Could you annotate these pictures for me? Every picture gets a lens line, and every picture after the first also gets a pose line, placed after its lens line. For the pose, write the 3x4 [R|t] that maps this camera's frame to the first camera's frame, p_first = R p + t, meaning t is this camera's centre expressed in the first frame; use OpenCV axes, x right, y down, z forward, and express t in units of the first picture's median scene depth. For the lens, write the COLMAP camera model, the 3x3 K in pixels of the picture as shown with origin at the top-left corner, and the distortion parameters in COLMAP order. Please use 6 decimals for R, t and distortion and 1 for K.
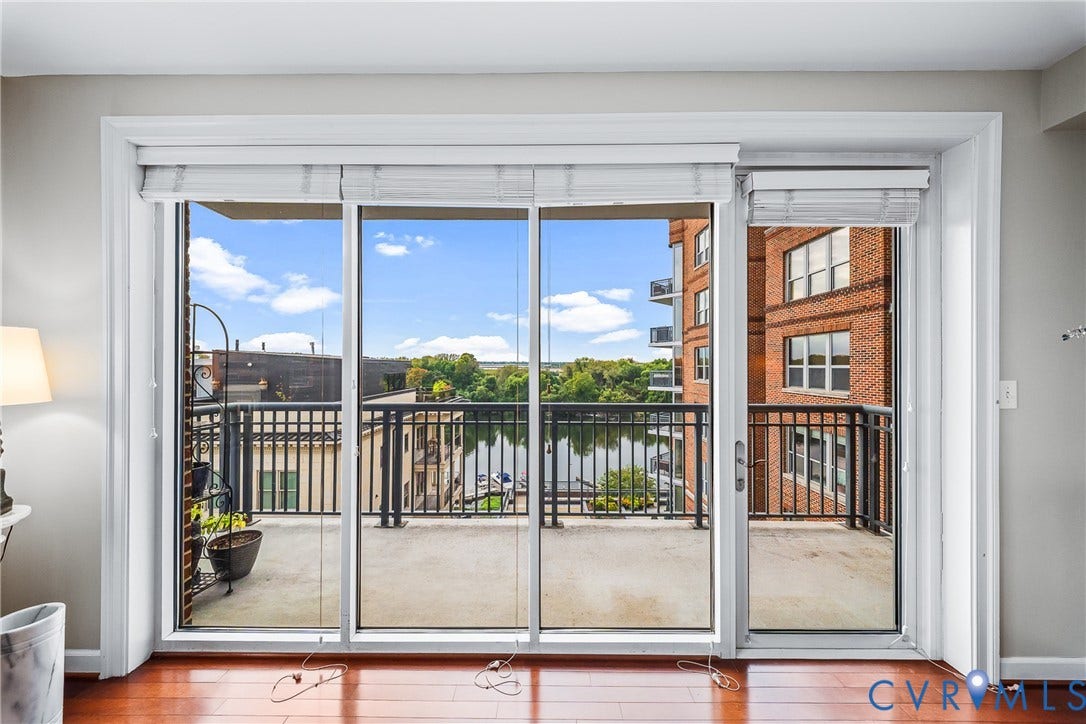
lens RADIAL K [[379.9, 0, 535.8], [0, 379.9, 363.9], [0, 0, 1]] dist [0.005329, -0.001558]
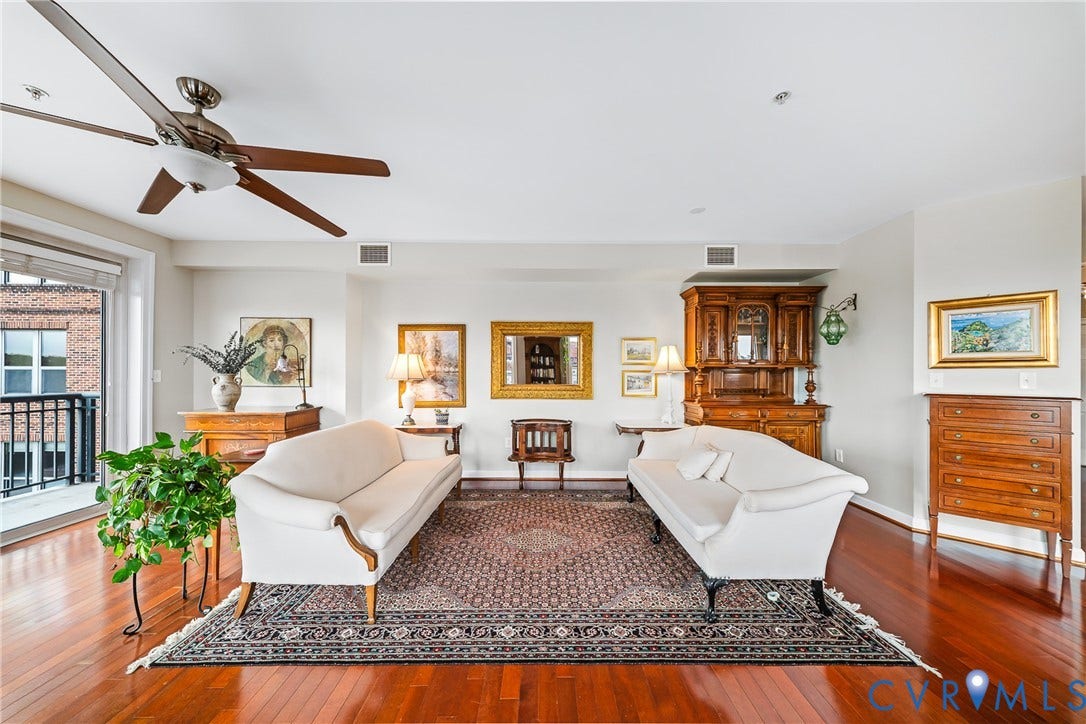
lens RADIAL K [[379.9, 0, 549.0], [0, 379.9, 365.0], [0, 0, 1]] dist [0.005329, -0.001558]
pose [[-0.023300, 0.005530, 0.999713, -0.066441], [-0.001750, 0.999983, -0.005573, 0.001368], [-0.999727, -0.001879, -0.023289, -0.077781]]
